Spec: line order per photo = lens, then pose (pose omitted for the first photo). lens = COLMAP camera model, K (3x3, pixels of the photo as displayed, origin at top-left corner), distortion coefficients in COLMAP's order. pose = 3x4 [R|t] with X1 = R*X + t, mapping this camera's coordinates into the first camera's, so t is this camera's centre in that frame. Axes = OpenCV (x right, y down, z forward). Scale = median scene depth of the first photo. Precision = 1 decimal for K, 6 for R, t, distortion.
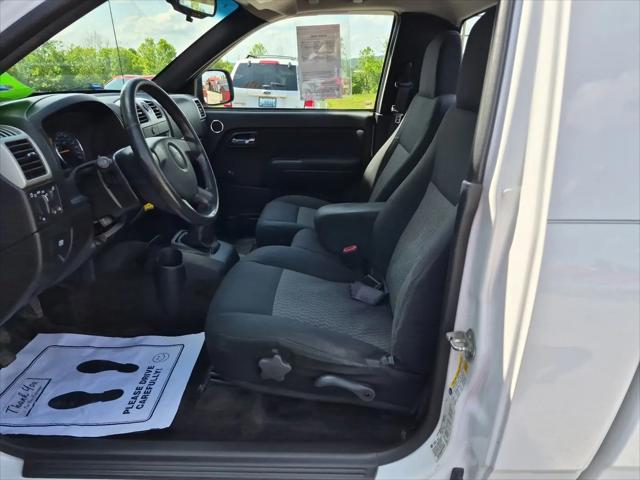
lens RADIAL K [[439.5, 0, 326.5], [0, 439.5, 238.4], [0, 0, 1]] dist [0.090674, -0.080411]
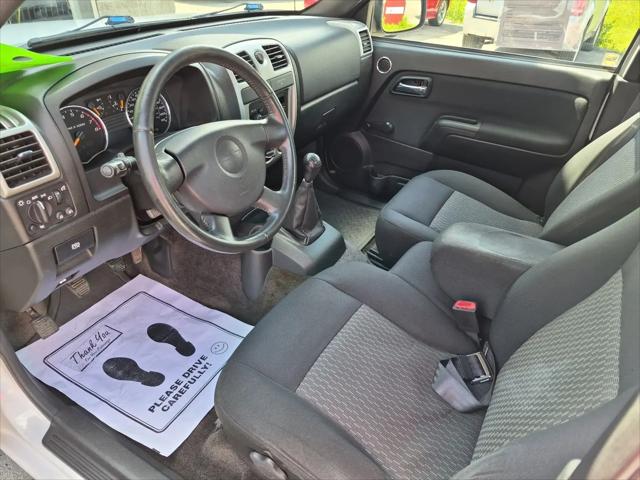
lens RADIAL K [[447.6, 0, 325.8], [0, 447.6, 232.8], [0, 0, 1]] dist [0.059121, -0.069497]
pose [[0.864750, 0.291276, -0.409104, 0.128024], [-0.201822, 0.947503, 0.248004, -0.230596], [0.459865, -0.131895, 0.878139, 0.316233]]
